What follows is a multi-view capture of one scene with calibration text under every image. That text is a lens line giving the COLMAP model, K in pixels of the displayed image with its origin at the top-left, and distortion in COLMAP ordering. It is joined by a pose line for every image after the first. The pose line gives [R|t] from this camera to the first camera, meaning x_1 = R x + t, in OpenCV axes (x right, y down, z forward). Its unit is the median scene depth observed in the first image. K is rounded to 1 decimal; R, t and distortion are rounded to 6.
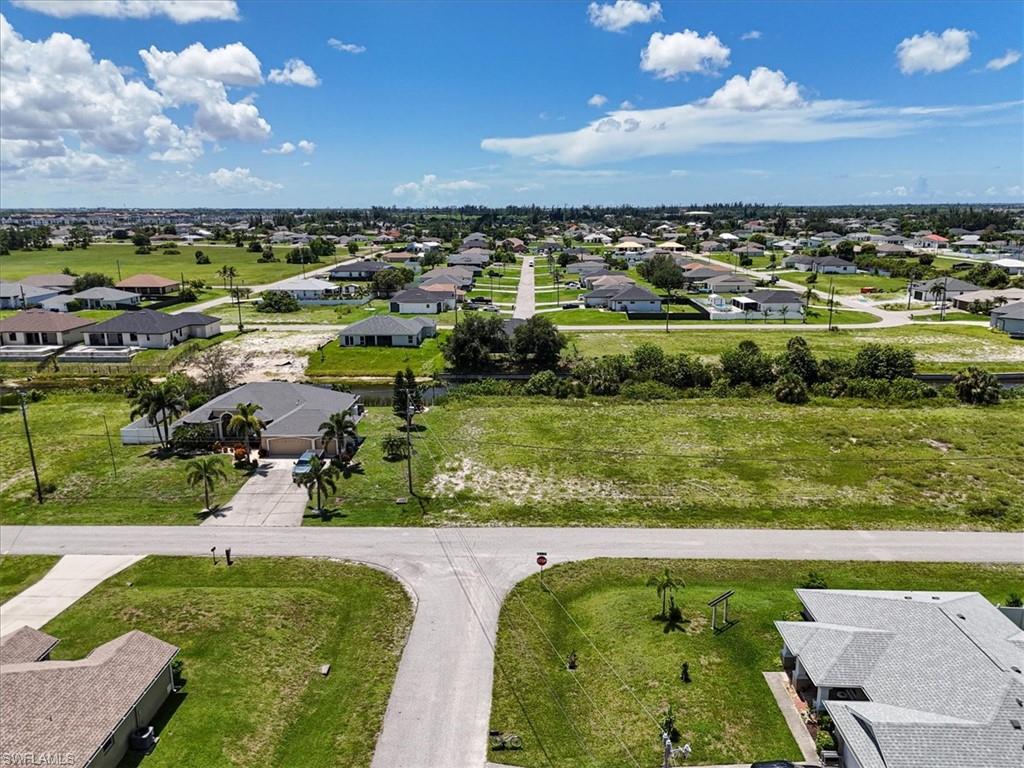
lens RADIAL K [[756.6, 0, 510.8], [0, 756.6, 382.4], [0, 0, 1]] dist [0.072017, -0.071632]
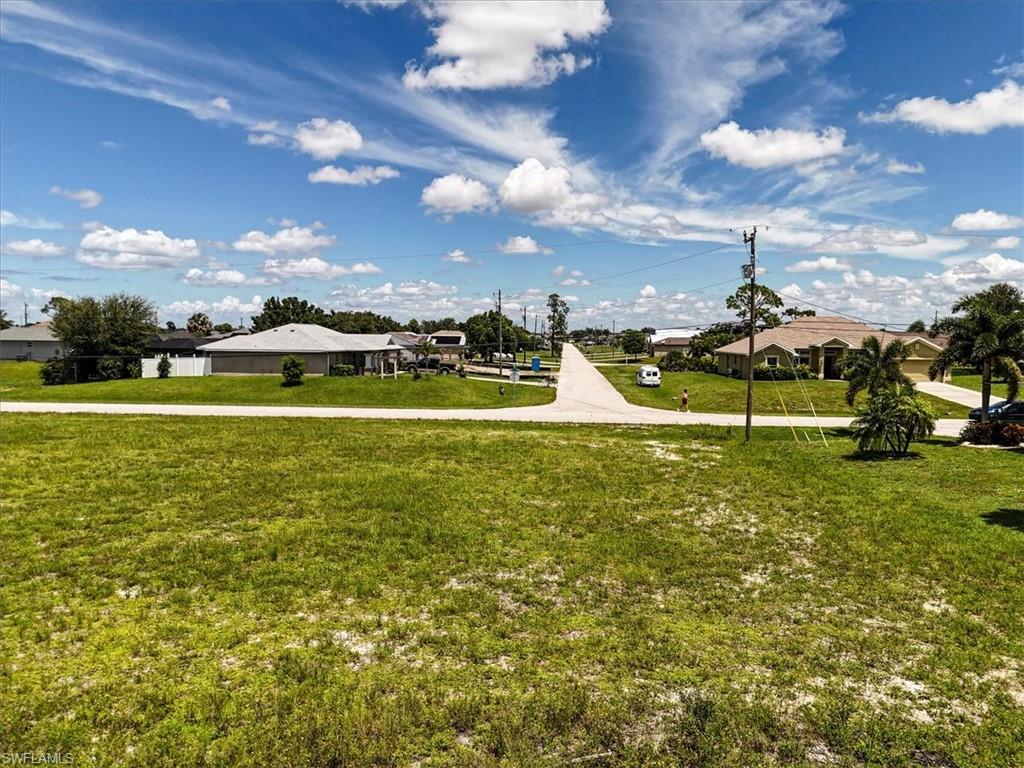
lens RADIAL K [[755.9, 0, 511.0], [0, 755.9, 389.1], [0, 0, 1]] dist [0.051277, -0.032743]
pose [[-0.999104, -0.007564, 0.041633, 0.001780], [0.004940, 0.956310, 0.292312, -0.027240], [-0.042025, 0.292256, -0.955416, 1.179849]]
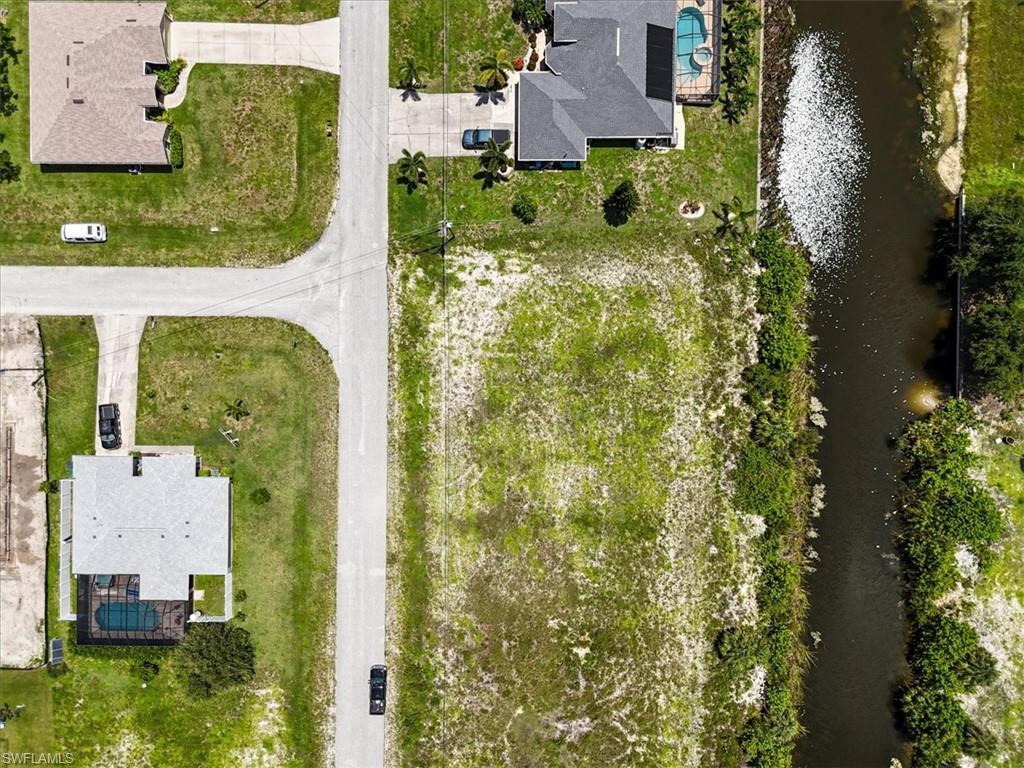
lens RADIAL K [[756.6, 0, 510.8], [0, 756.6, 382.4], [0, 0, 1]] dist [0.072017, -0.071632]
pose [[0.020623, 0.999678, 0.014777, 0.067784], [-0.195400, -0.010465, 0.980668, -0.853019], [0.980507, -0.023111, 0.195121, 0.679230]]
